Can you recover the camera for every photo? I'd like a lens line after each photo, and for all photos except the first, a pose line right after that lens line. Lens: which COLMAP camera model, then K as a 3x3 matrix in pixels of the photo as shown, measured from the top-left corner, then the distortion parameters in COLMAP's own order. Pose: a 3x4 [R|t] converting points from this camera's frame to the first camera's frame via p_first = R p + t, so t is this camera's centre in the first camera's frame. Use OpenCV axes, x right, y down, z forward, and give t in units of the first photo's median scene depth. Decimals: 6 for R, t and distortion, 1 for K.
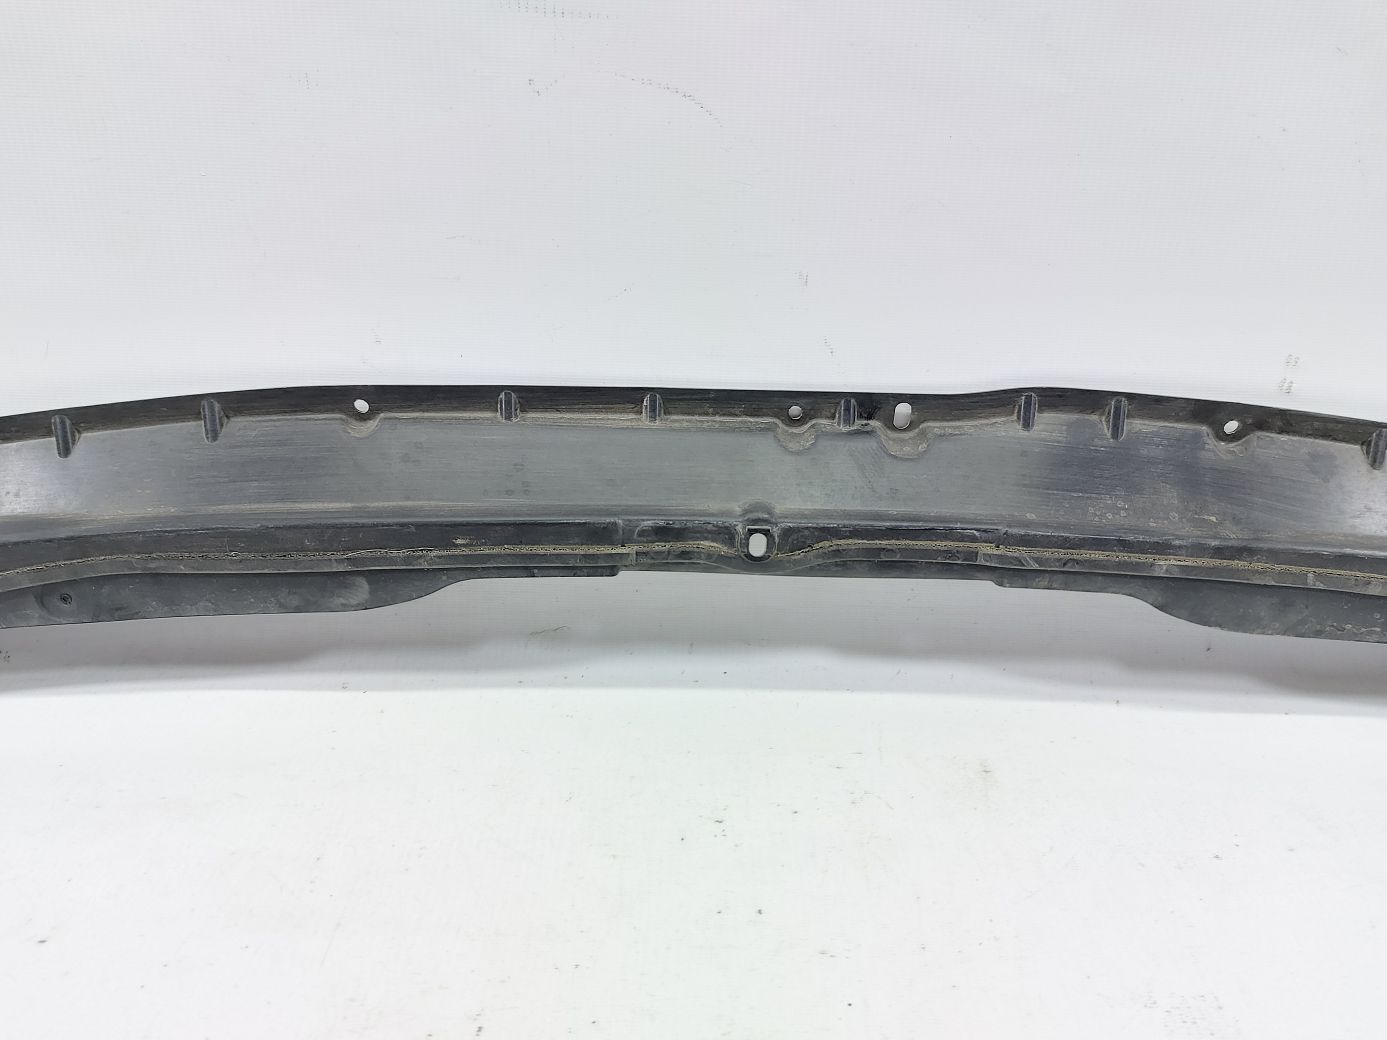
lens RADIAL K [[953.2, 0, 693.5], [0, 953.2, 520.0], [0, 0, 1]] dist [0.038232, -0.062792]
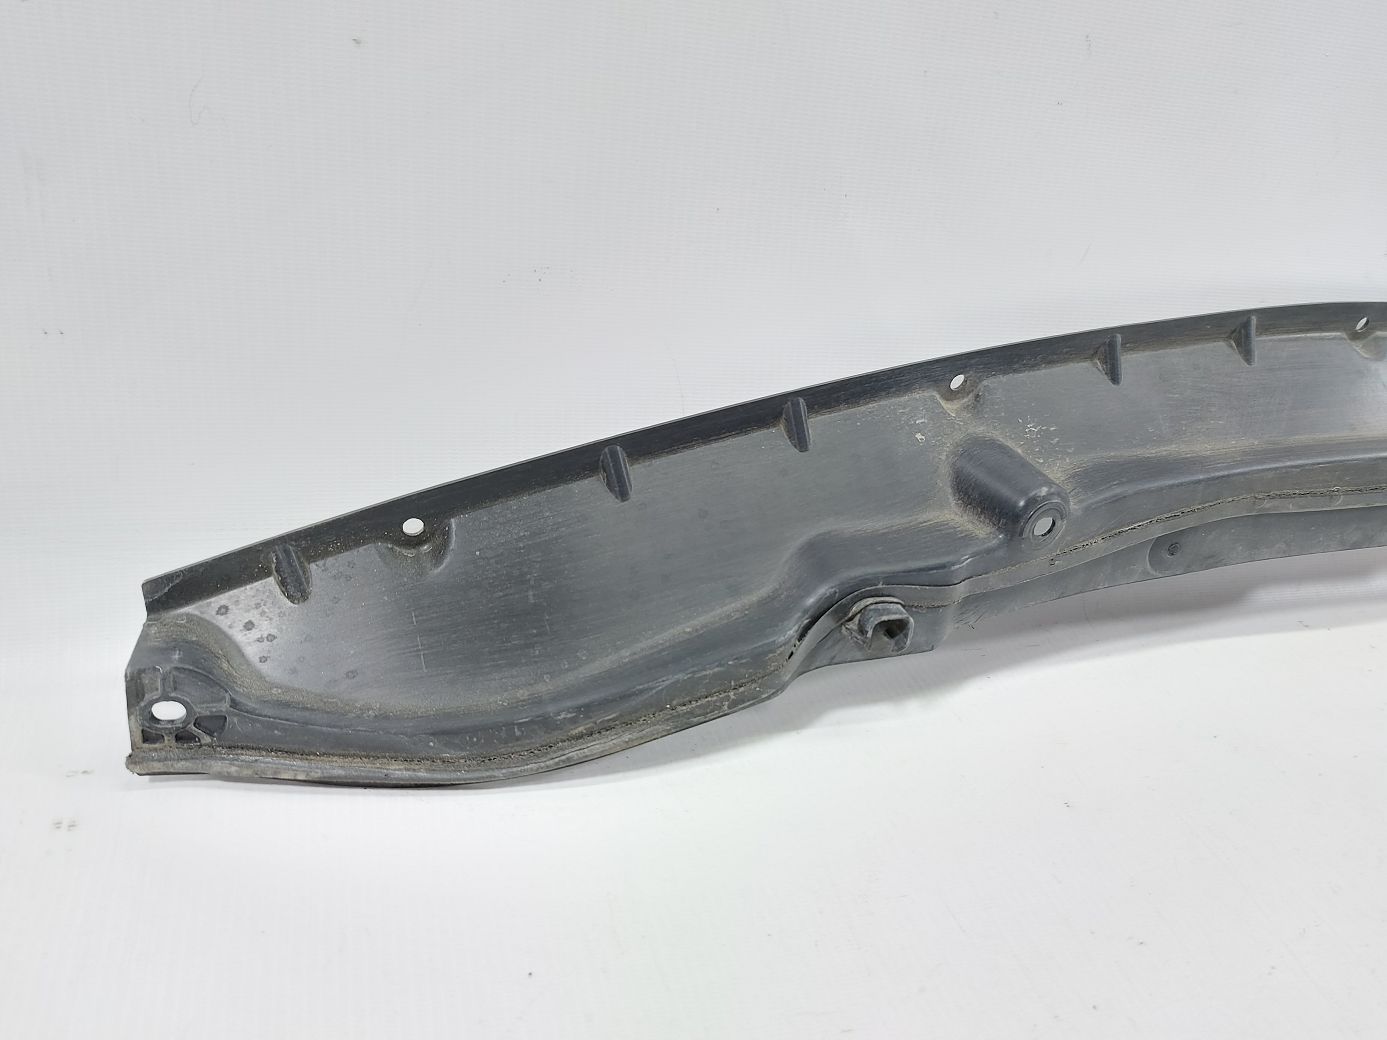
lens RADIAL K [[964.8, 0, 693.5], [0, 964.8, 520.0], [0, 0, 1]] dist [0.044073, -0.041212]
pose [[0.956658, -0.050287, 0.286839, -1.344656], [0.028500, 0.996417, 0.079635, -0.026134], [-0.289815, -0.068008, 0.954663, 0.294044]]
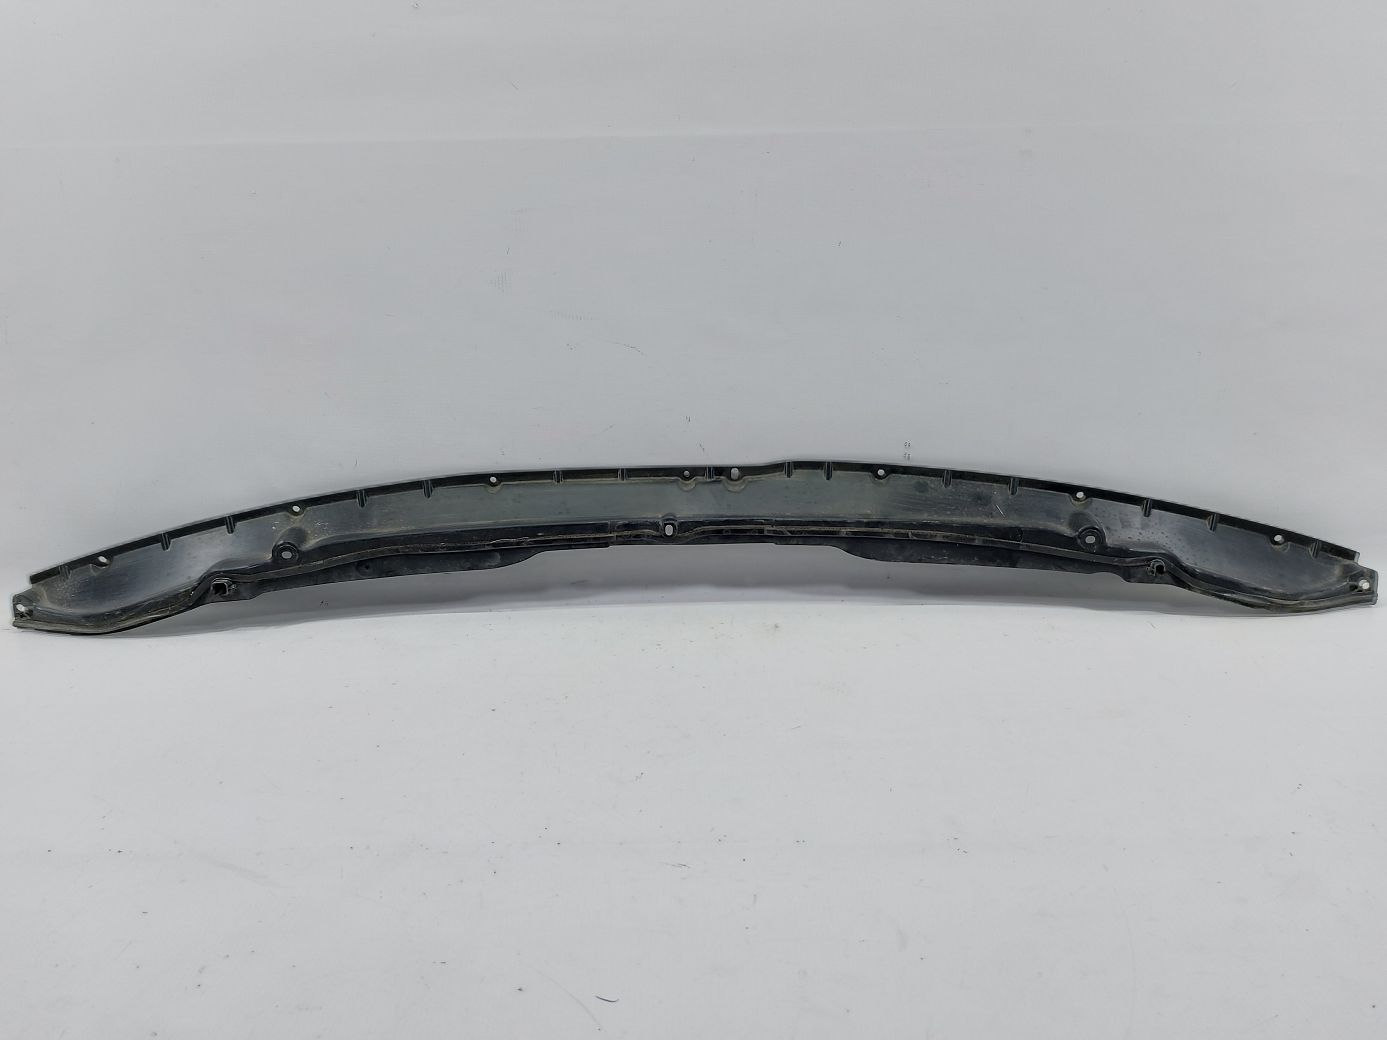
lens RADIAL K [[953.2, 0, 693.5], [0, 953.2, 520.0], [0, 0, 1]] dist [0.038232, -0.062792]
pose [[0.998980, -0.040997, -0.018913, 0.167086], [0.038452, 0.992090, -0.119496, 0.272094], [0.023663, 0.118647, 0.992655, -1.254739]]
